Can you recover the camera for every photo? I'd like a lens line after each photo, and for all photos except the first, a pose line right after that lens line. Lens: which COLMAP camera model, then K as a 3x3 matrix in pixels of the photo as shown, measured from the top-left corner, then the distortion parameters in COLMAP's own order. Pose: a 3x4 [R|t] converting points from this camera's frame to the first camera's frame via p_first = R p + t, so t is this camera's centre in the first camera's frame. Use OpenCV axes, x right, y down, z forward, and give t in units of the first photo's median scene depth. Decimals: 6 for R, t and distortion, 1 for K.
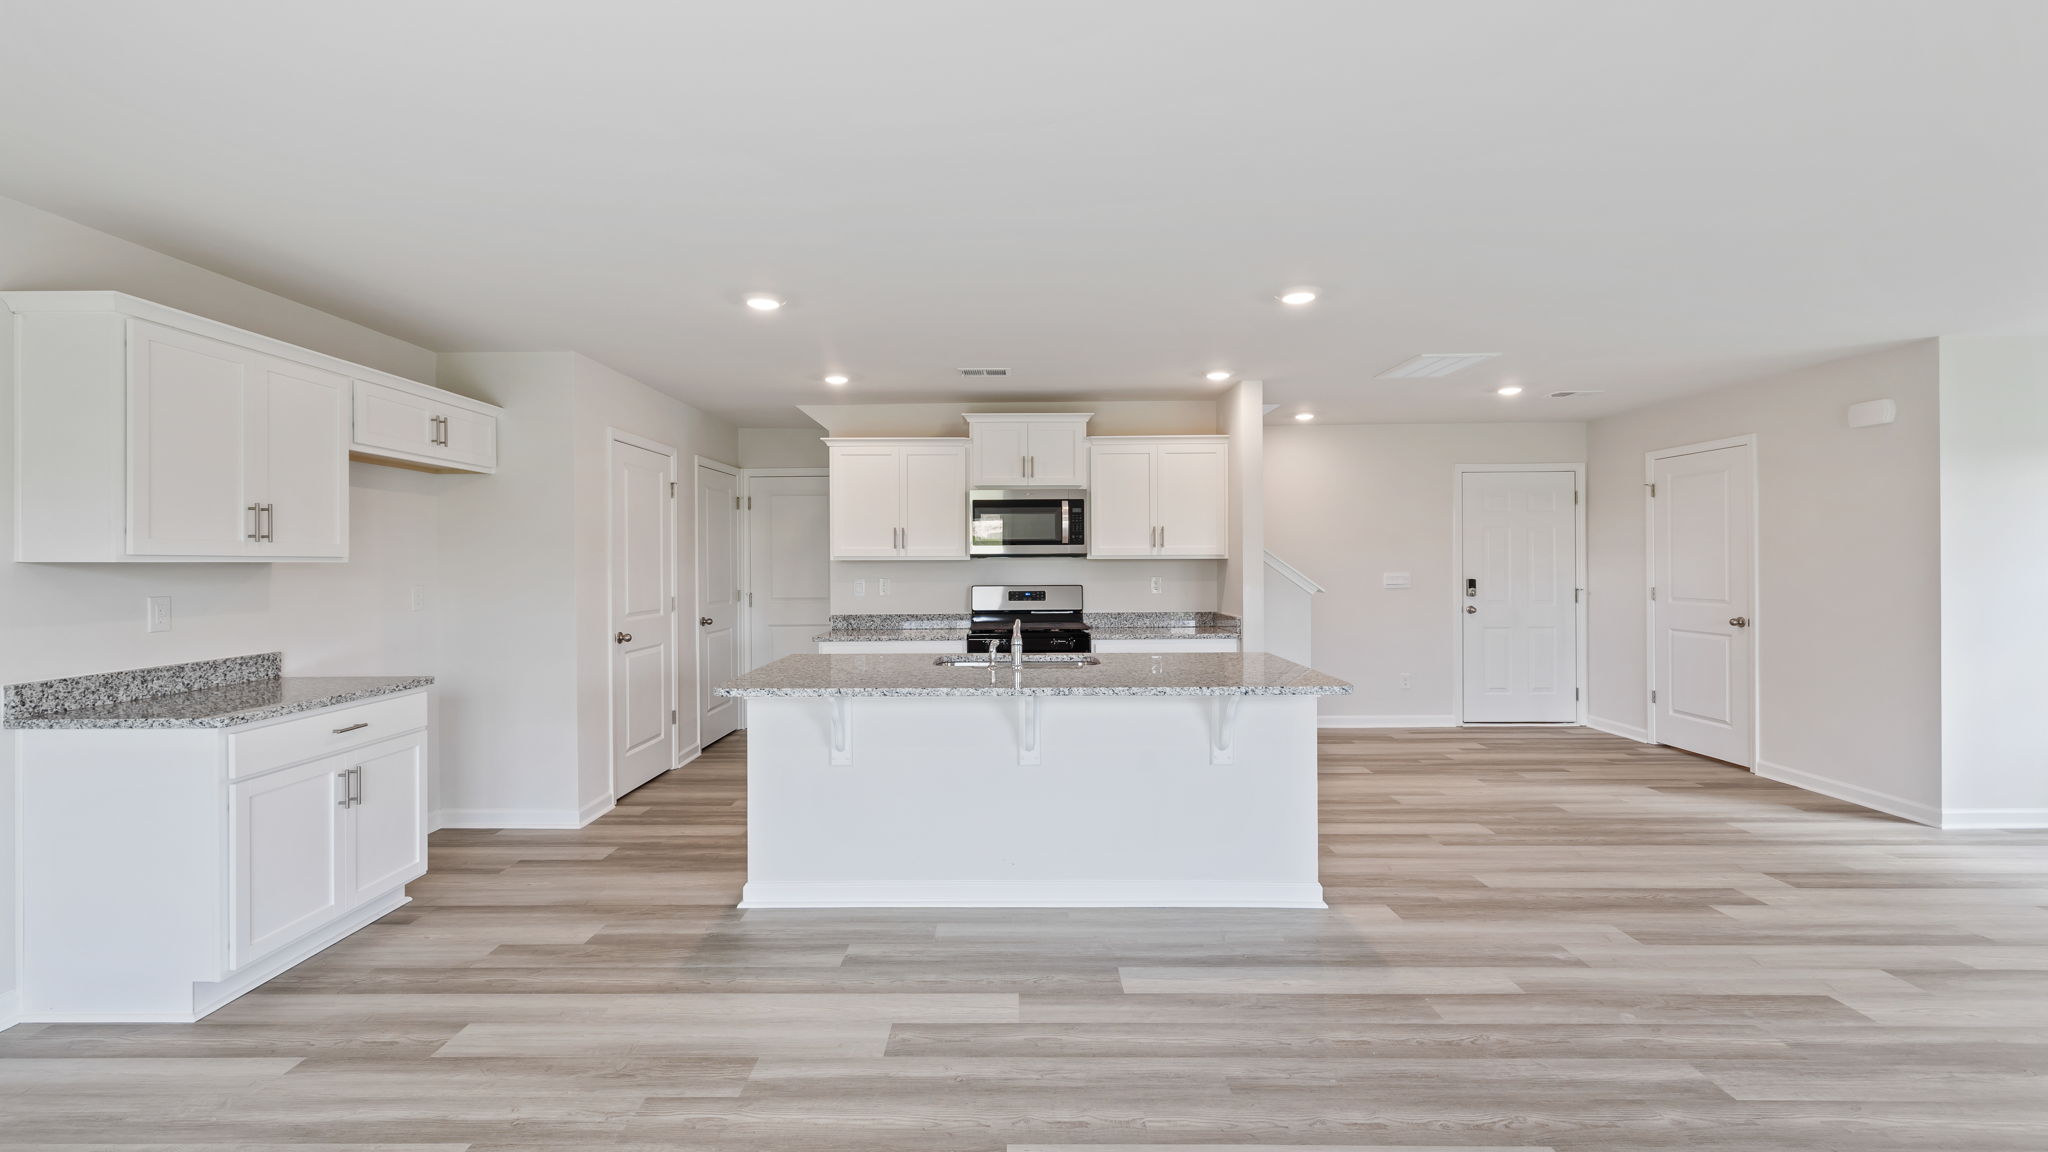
lens RADIAL K [[874.2, 0, 1006.0], [0, 874.2, 566.4], [0, 0, 1]] dist [0.001661, 0.000479]
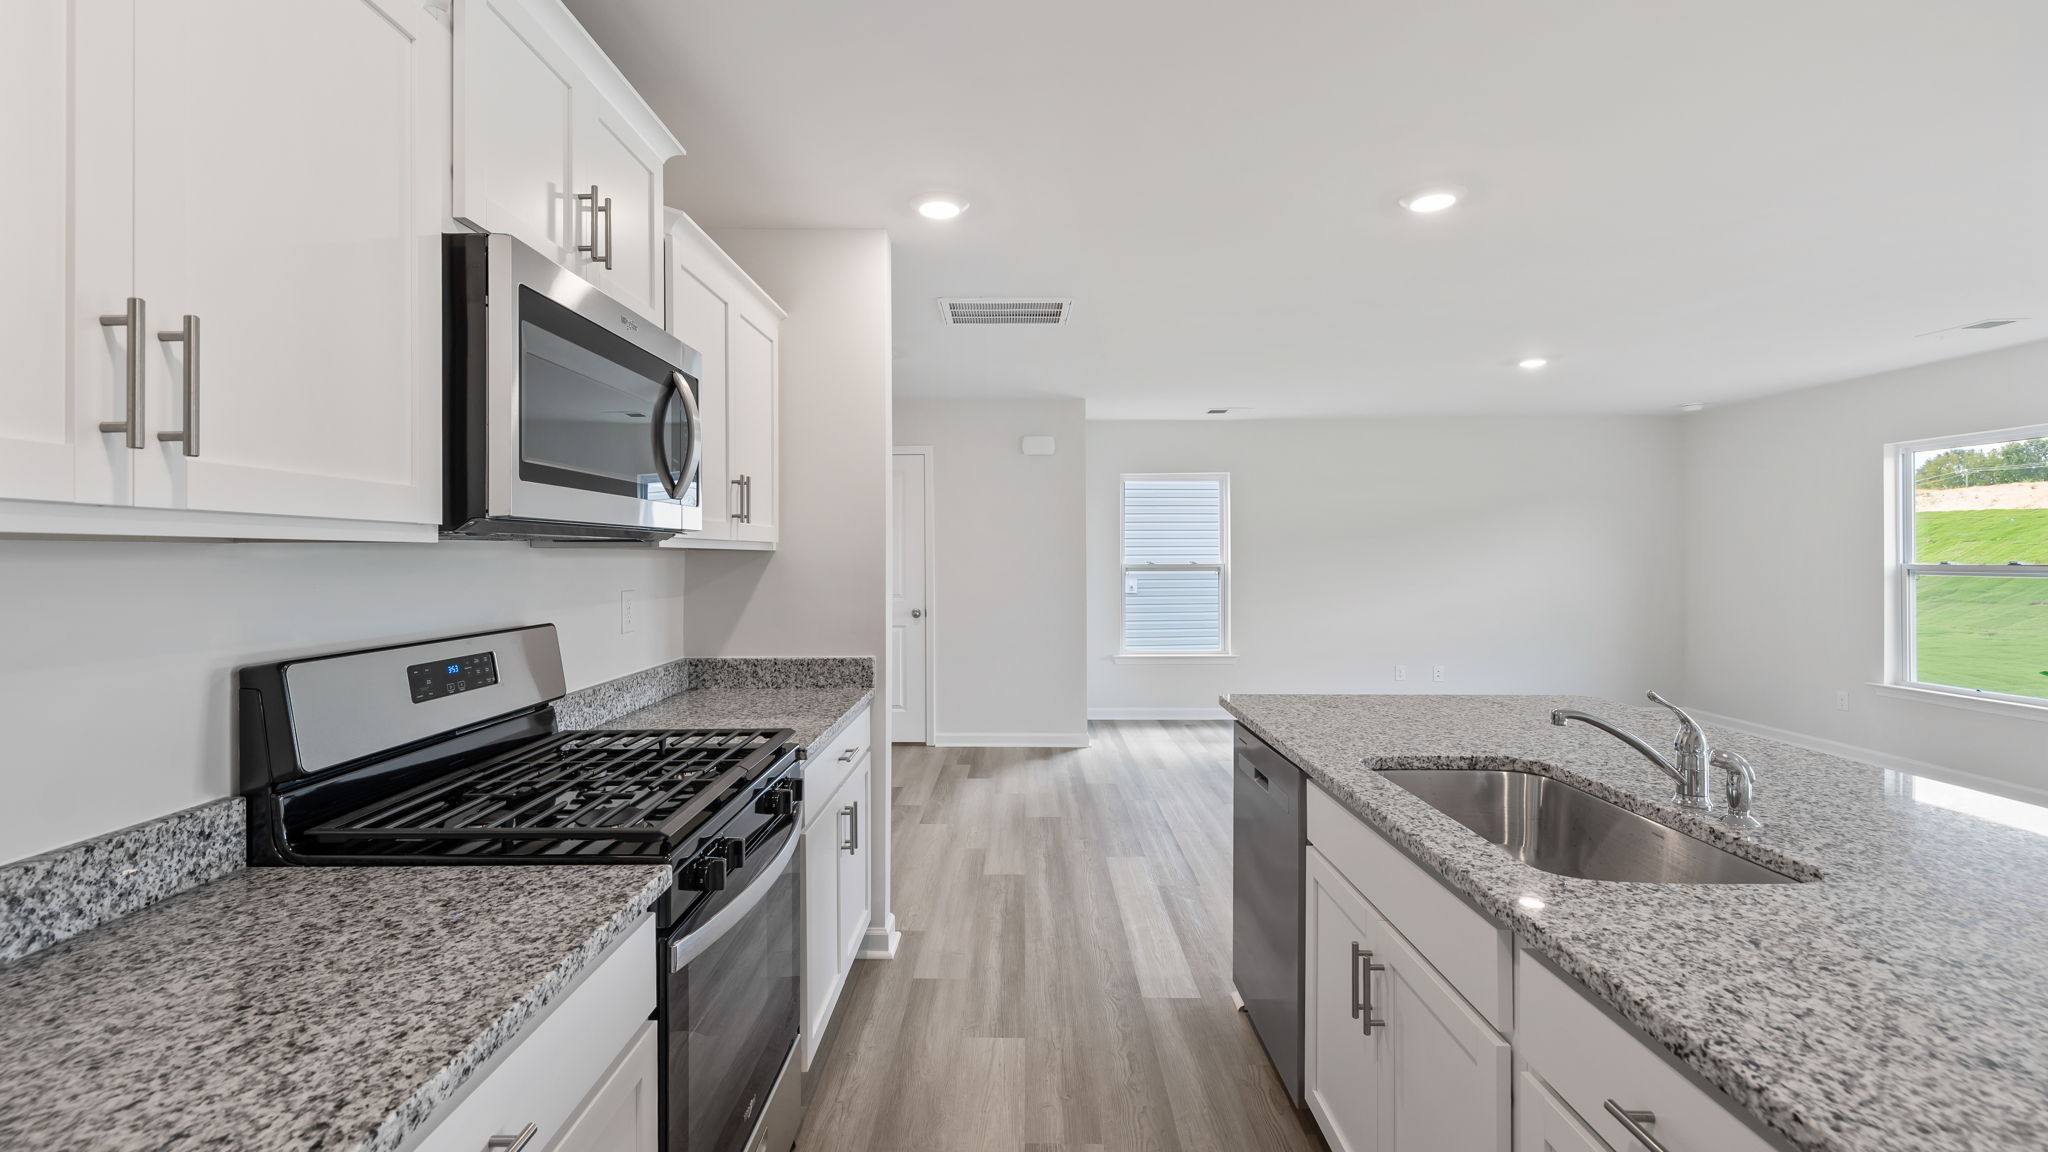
lens RADIAL K [[877.0, 0, 1006.3], [0, 877.0, 558.1], [0, 0, 1]] dist [0.000312, 0.000621]
pose [[0.007816, 0.003409, 0.999964, -0.383792], [0.006669, 0.999972, -0.003461, -0.002340], [-0.999947, 0.006696, 0.007793, 1.243962]]
